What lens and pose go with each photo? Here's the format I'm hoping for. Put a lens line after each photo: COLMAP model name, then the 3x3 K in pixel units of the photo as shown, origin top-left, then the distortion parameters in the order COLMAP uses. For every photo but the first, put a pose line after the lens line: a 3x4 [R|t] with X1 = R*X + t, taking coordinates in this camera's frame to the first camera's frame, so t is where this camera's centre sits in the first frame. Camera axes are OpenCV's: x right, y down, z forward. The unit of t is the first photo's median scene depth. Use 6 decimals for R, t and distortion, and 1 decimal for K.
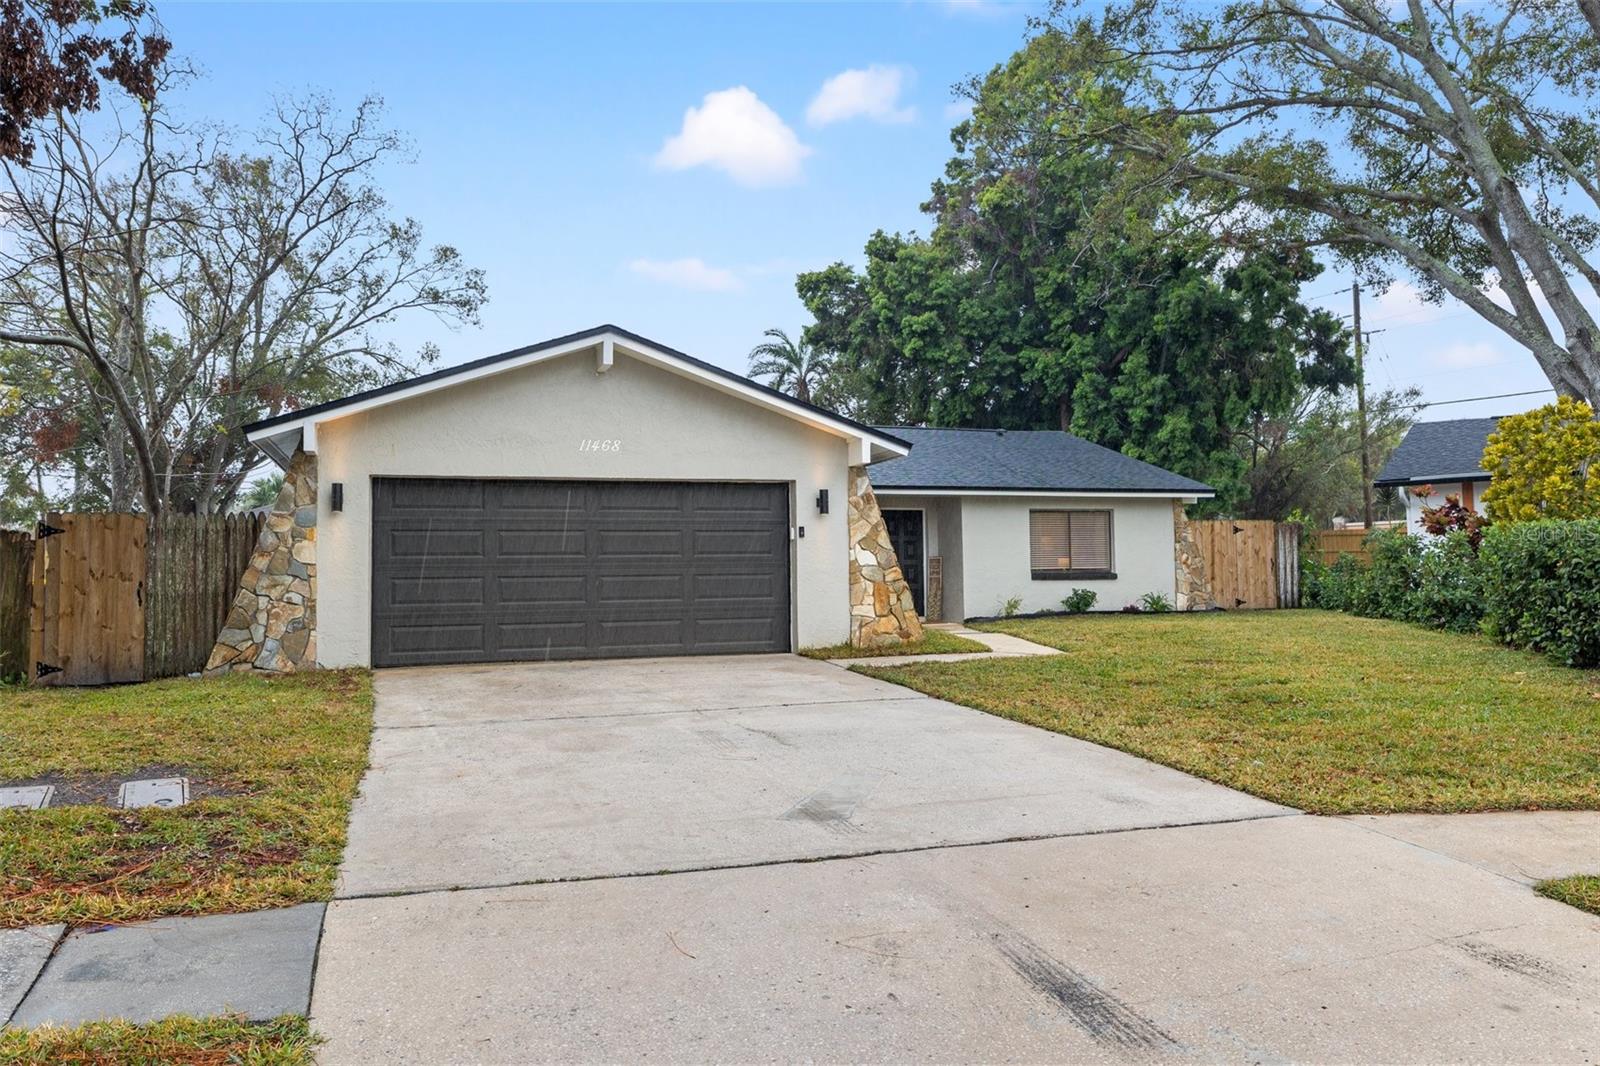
lens RADIAL K [[1133.3, 0, 796.3], [0, 1133.3, 542.6], [0, 0, 1]] dist [-0.008302, -0.000189]
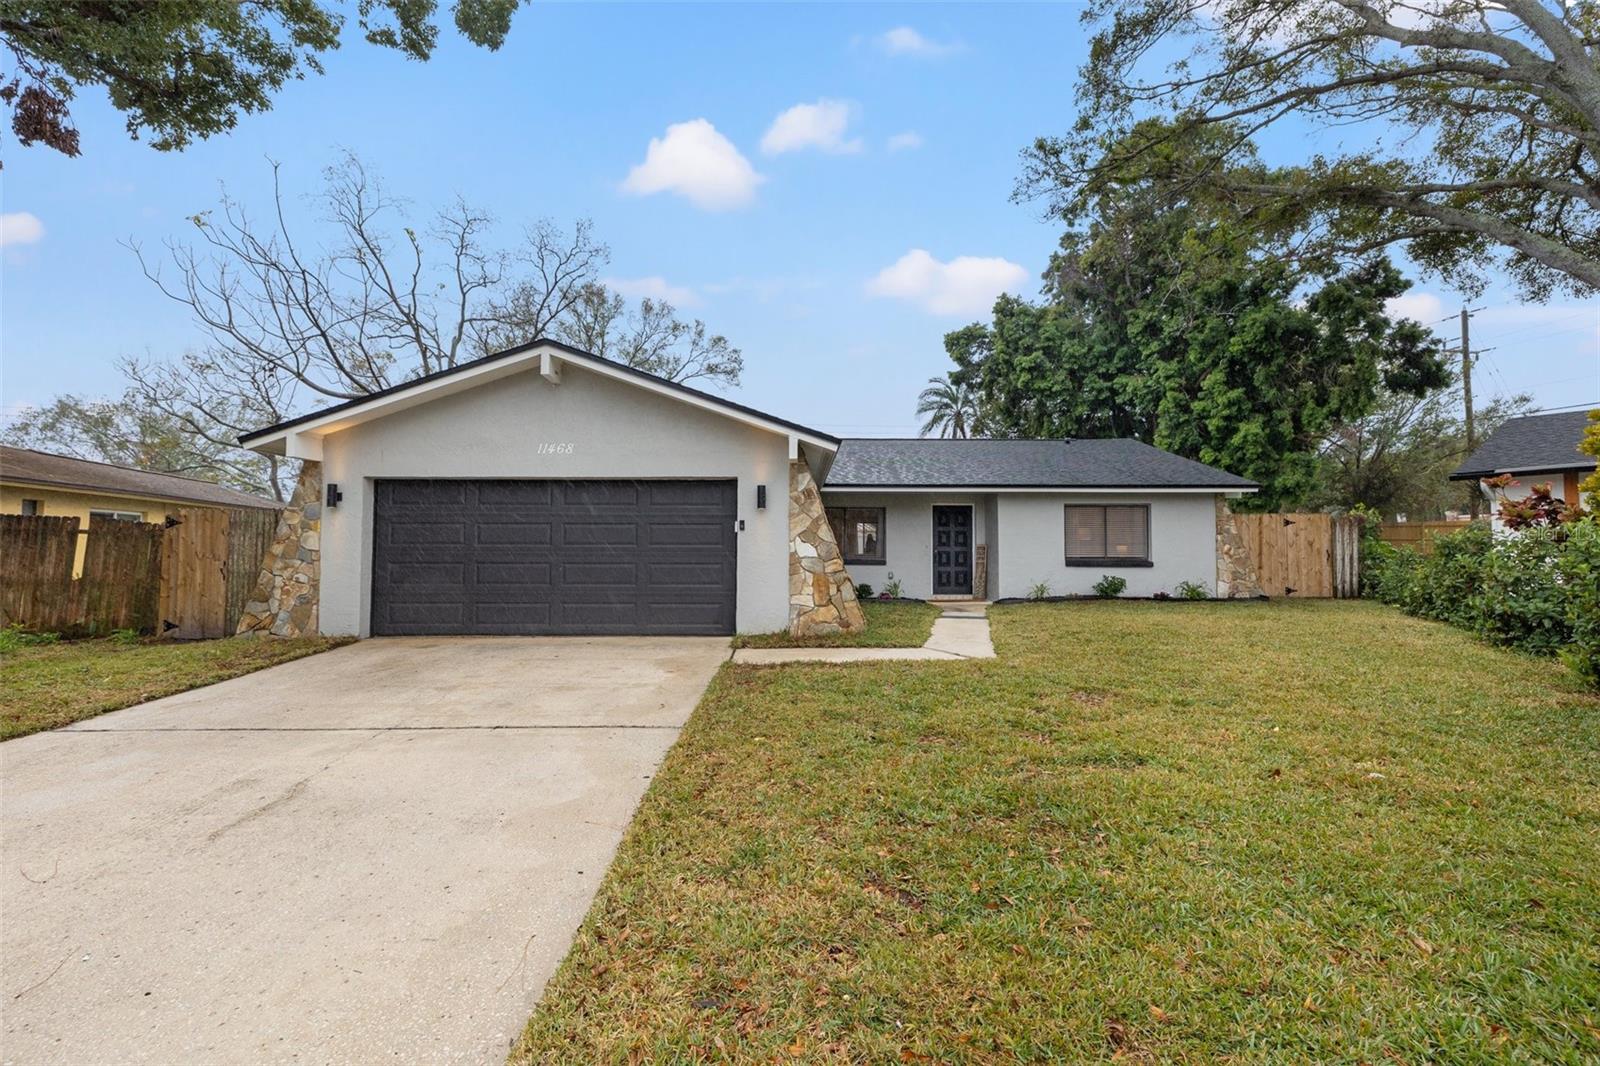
lens RADIAL K [[689.4, 0, 800.0], [0, 689.4, 533.0], [0, 0, 1]] dist [-0.000280, -0.000688]
pose [[0.948604, 0.008160, -0.316361, 0.157393], [-0.005481, 0.999941, 0.009359, -0.005032], [0.316418, -0.007144, 0.948593, 0.237768]]
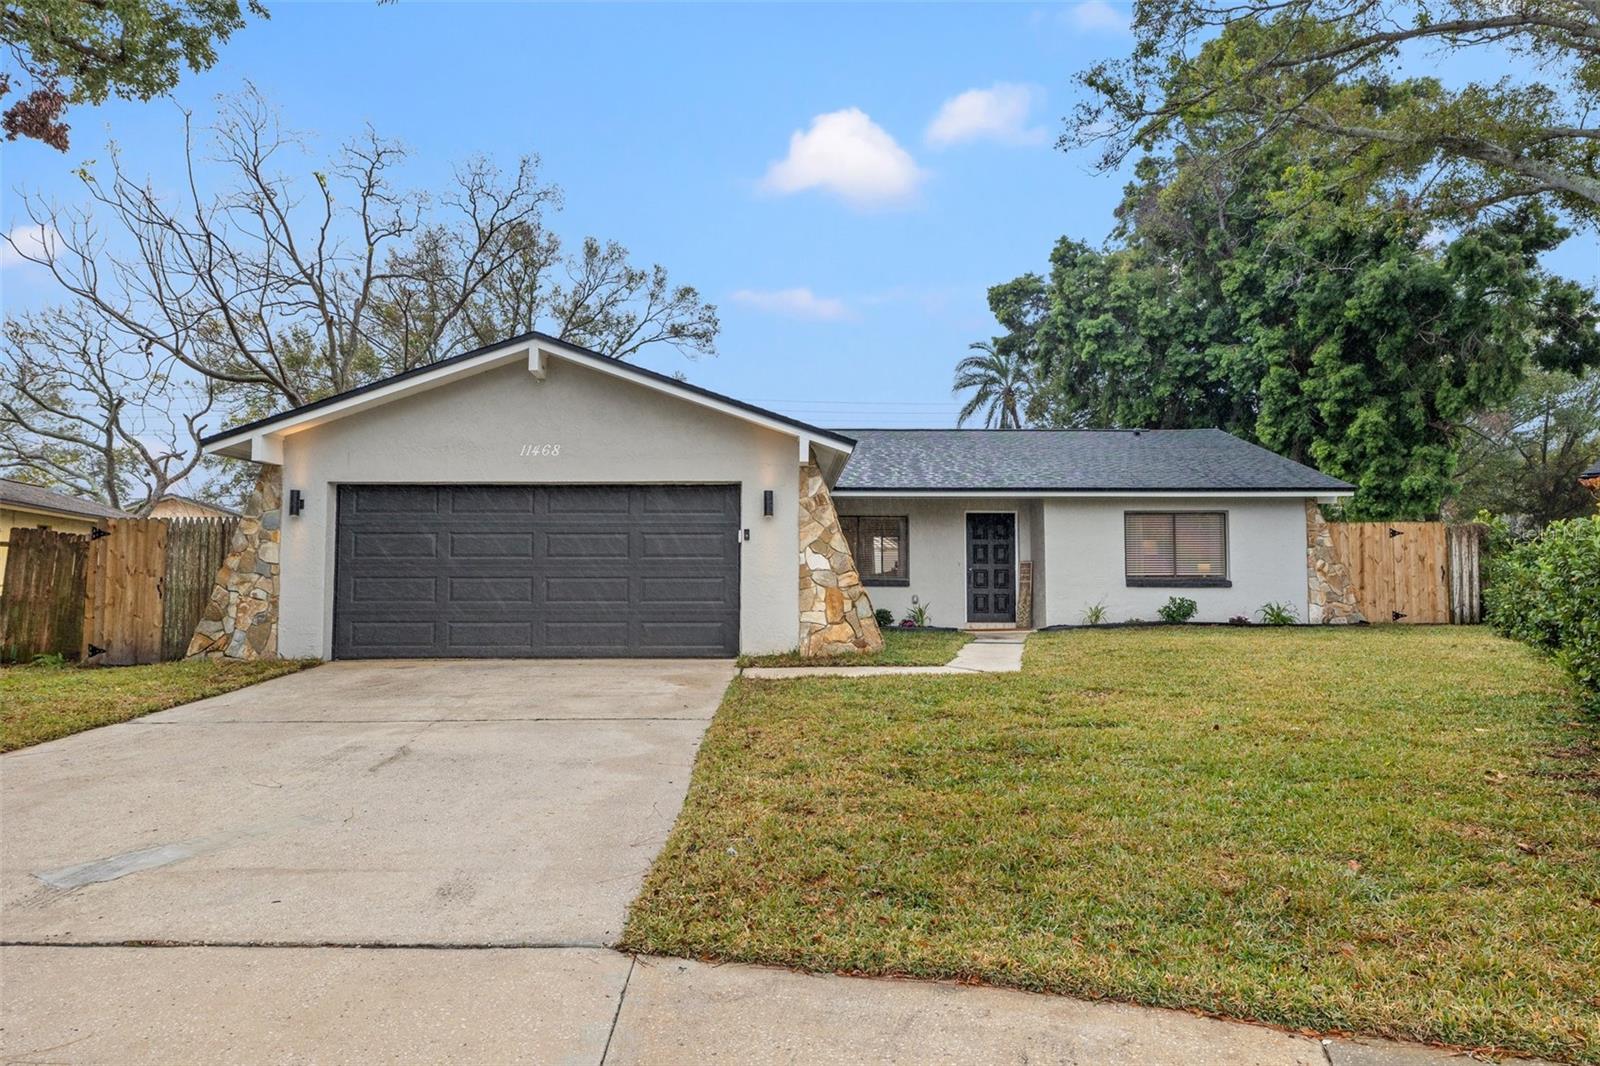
lens RADIAL K [[1005.4, 0, 800.0], [0, 1005.4, 533.0], [0, 0, 1]] dist [-0.005668, -0.001058]
pose [[0.951829, -0.000858, -0.306627, 0.186602], [-0.003179, 0.999915, -0.012667, 0.000003], [0.306612, 0.013032, 0.951745, 0.115918]]
